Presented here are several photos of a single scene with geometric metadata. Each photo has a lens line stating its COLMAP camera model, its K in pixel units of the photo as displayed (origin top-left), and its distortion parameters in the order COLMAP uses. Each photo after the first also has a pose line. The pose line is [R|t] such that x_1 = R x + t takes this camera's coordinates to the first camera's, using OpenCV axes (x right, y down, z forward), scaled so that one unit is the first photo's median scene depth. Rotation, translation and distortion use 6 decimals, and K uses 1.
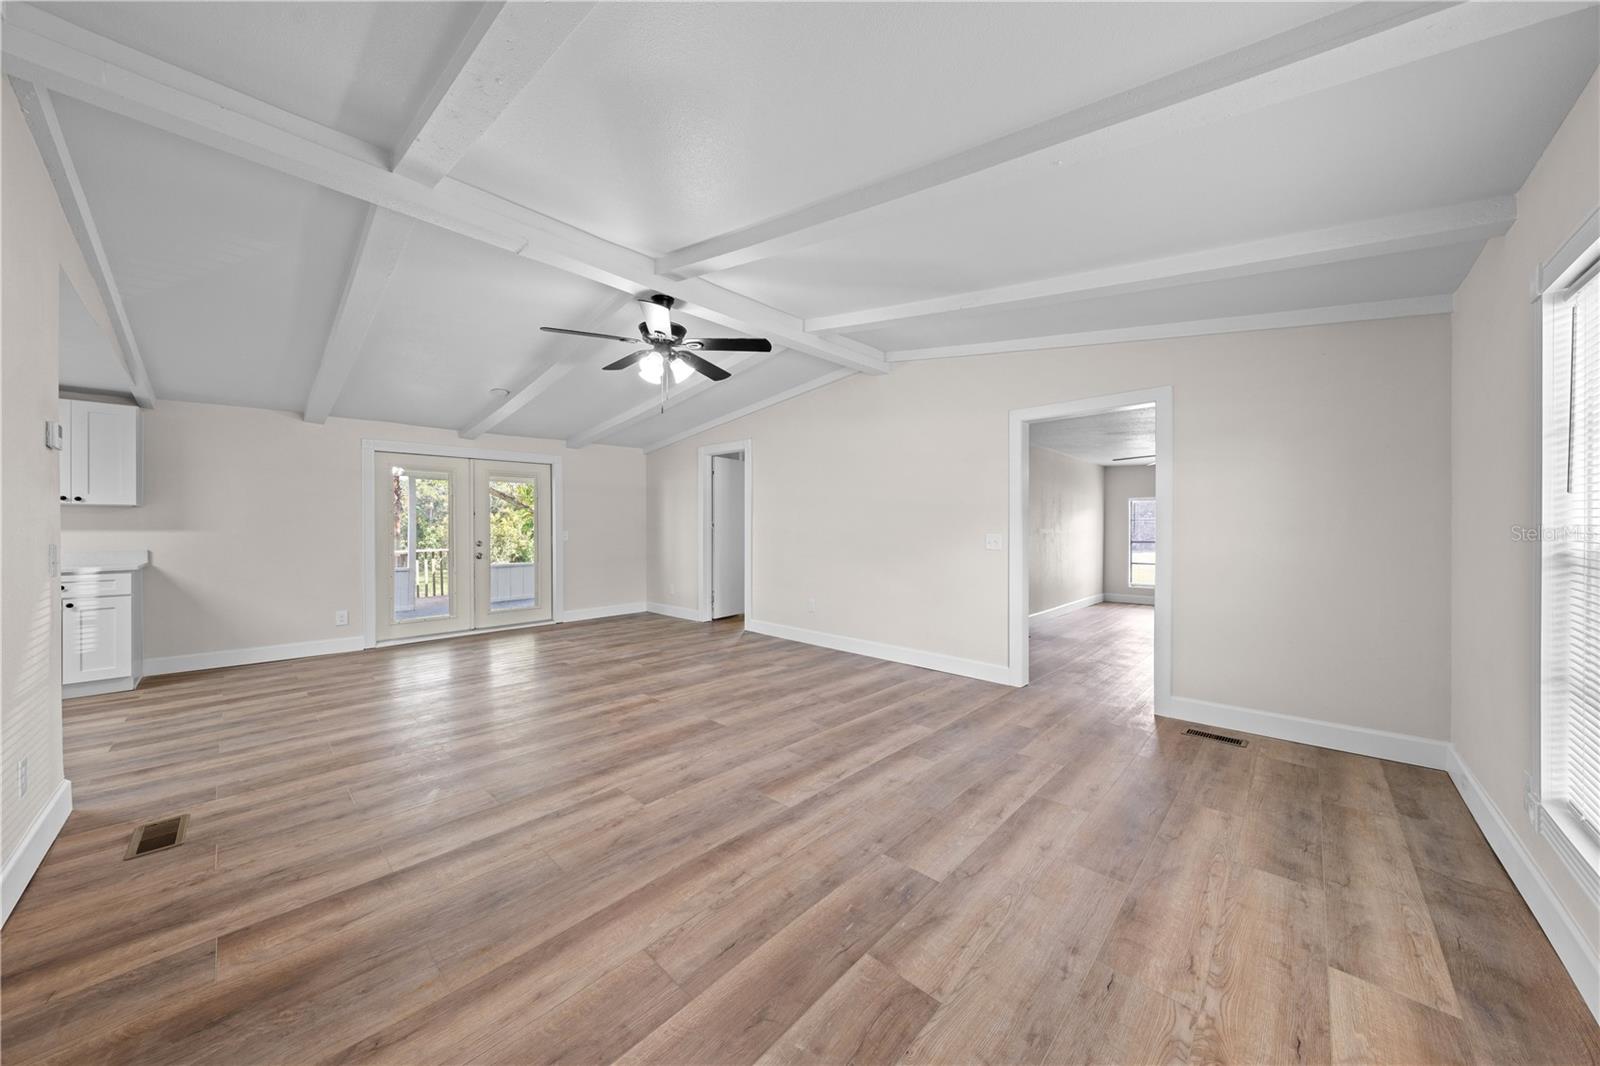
lens RADIAL K [[540.7, 0, 802.4], [0, 540.7, 529.0], [0, 0, 1]] dist [-0.001755, -0.000217]
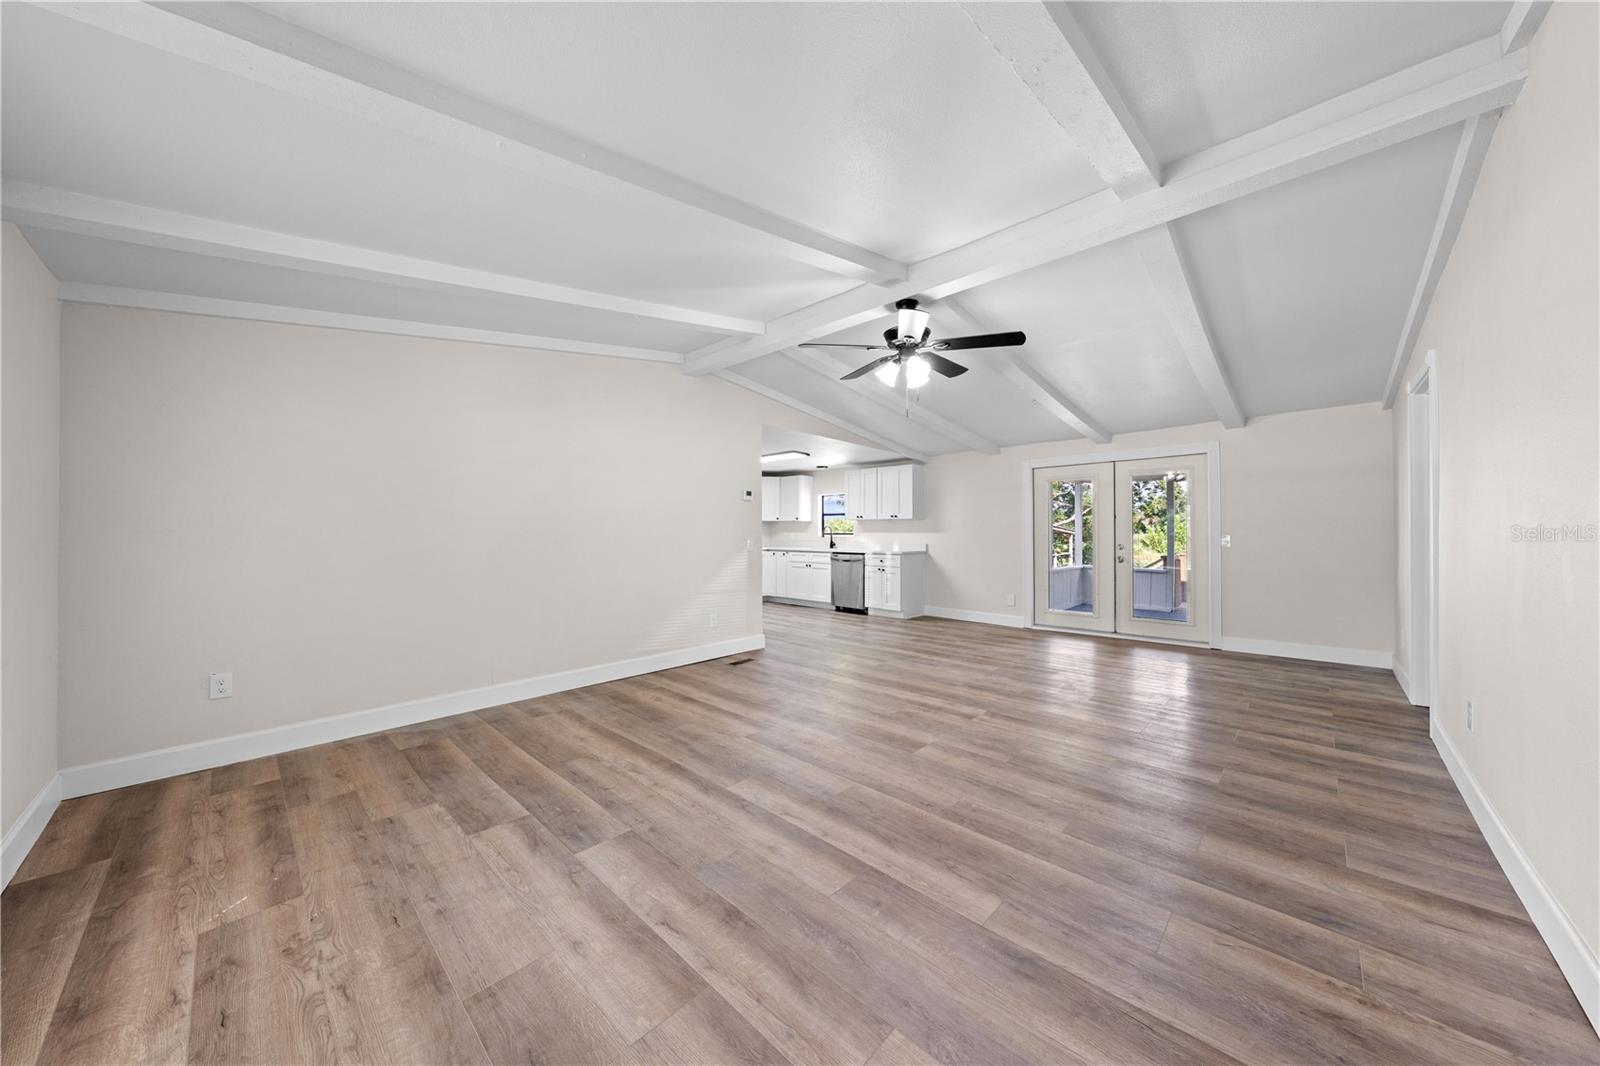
lens RADIAL K [[540.7, 0, 802.4], [0, 540.7, 529.0], [0, 0, 1]] dist [-0.001755, -0.000217]
pose [[-0.002921, -0.003265, -0.999990, 0.819021], [-0.001442, 0.999994, -0.003261, -0.004254], [0.999995, 0.001432, -0.002925, 0.885464]]
